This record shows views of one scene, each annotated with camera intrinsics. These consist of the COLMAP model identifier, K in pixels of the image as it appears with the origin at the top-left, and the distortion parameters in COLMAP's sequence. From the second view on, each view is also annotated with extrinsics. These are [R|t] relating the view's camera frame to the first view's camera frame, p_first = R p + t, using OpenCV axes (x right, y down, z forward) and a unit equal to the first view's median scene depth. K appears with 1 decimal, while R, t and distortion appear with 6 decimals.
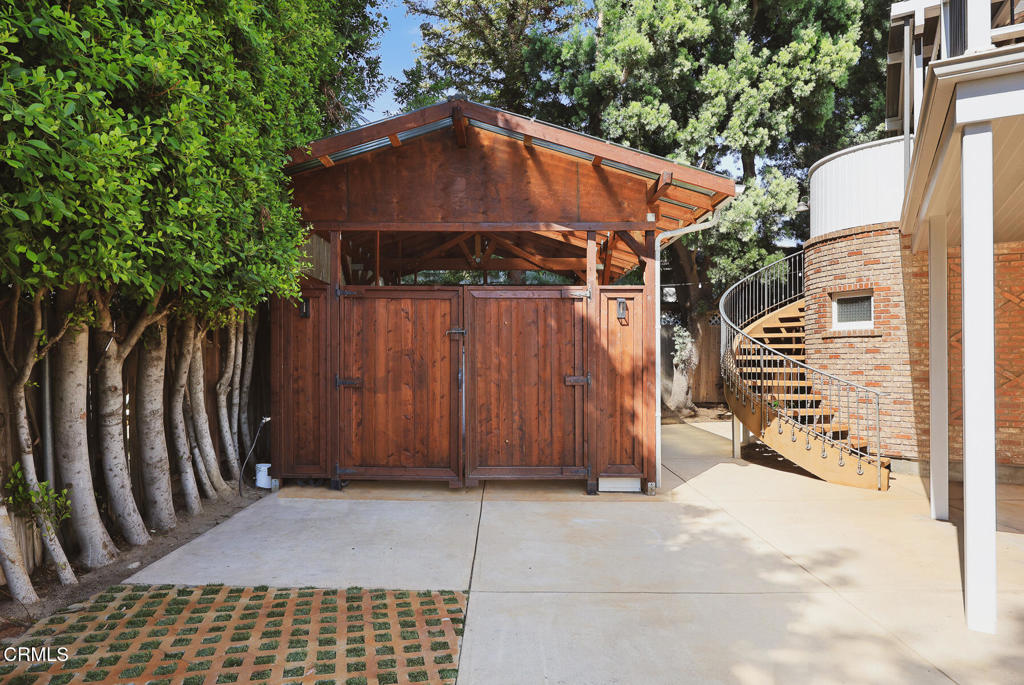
lens RADIAL K [[617.2, 0, 512.0], [0, 617.2, 342.0], [0, 0, 1]] dist [0.000835, 0.000184]
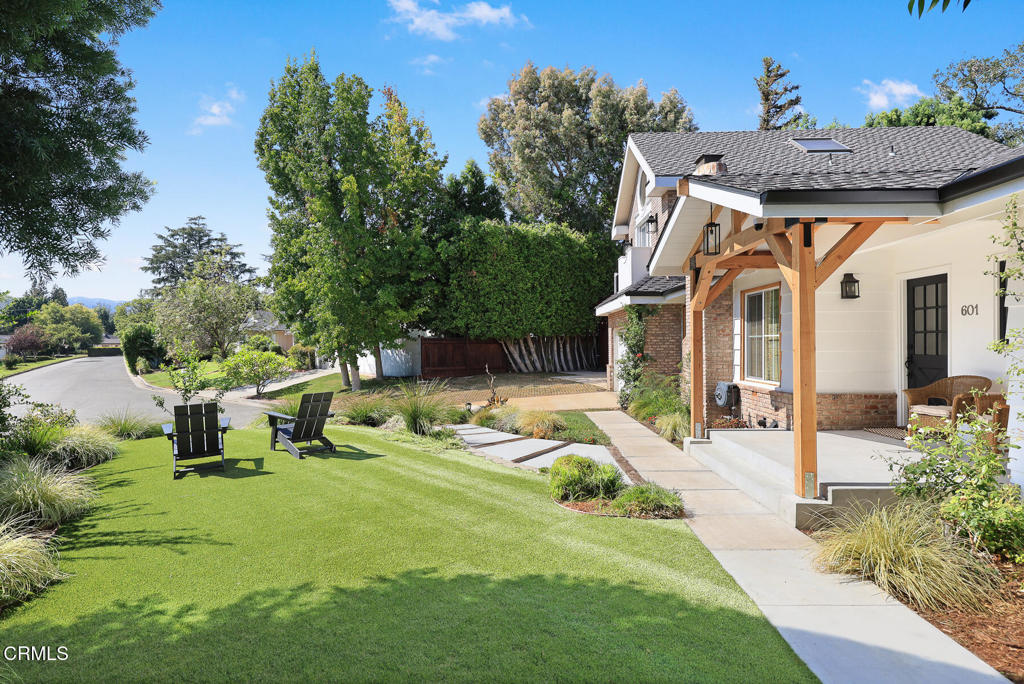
lens RADIAL K [[590.0, 0, 512.7], [0, 590.0, 341.6], [0, 0, 1]] dist [0.000004, 0.000000]
pose [[-0.013820, 0.000023, -0.999905, 5.865093], [0.005602, 0.999984, -0.000054, 0.012735], [0.999889, -0.005602, -0.013820, 0.593120]]
